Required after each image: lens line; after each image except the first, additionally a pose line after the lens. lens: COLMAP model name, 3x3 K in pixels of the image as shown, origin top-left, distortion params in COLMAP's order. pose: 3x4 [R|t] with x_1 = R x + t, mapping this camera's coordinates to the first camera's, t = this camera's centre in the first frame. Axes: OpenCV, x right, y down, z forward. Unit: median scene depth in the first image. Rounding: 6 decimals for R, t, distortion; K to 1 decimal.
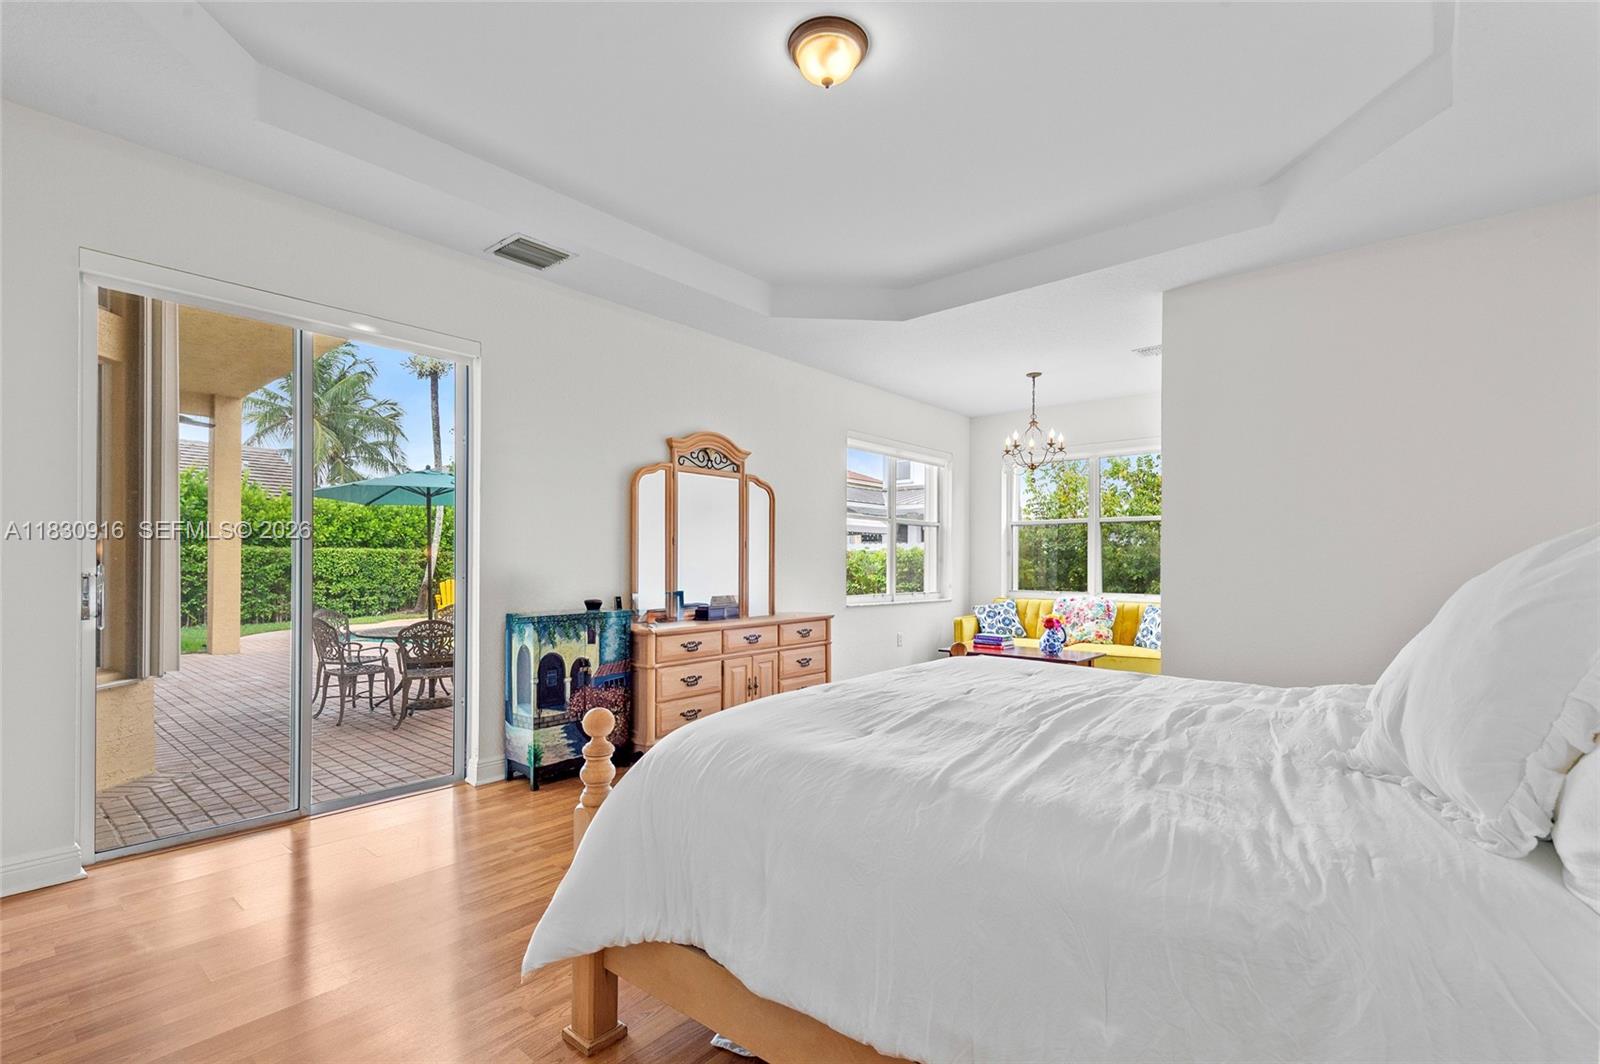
lens RADIAL K [[721.8, 0, 800.4], [0, 721.8, 561.8], [0, 0, 1]] dist [0.000089, -0.000003]
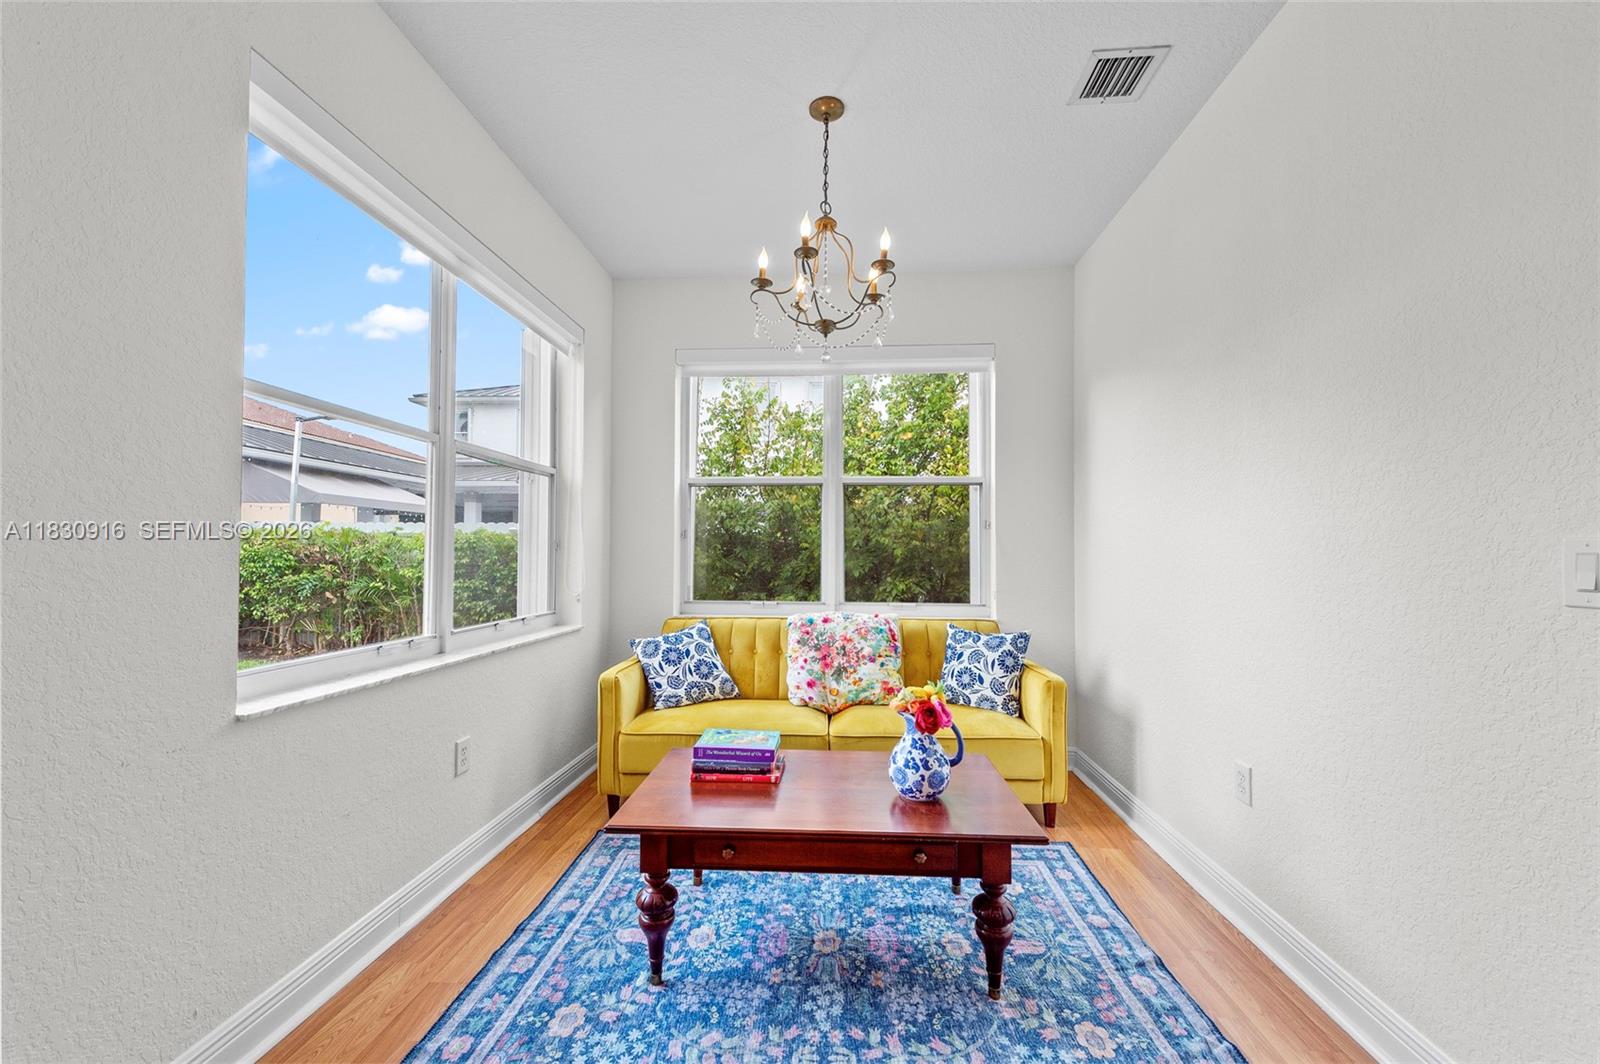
lens RADIAL K [[632.7, 0, 803.9], [0, 632.7, 540.4], [0, 0, 1]] dist [0.015818, 0.000028]
pose [[0.800264, 0.011637, 0.599535, 0.076599], [-0.002991, 0.999877, -0.015414, 0.000196], [-0.599640, 0.010542, 0.800200, 0.598509]]
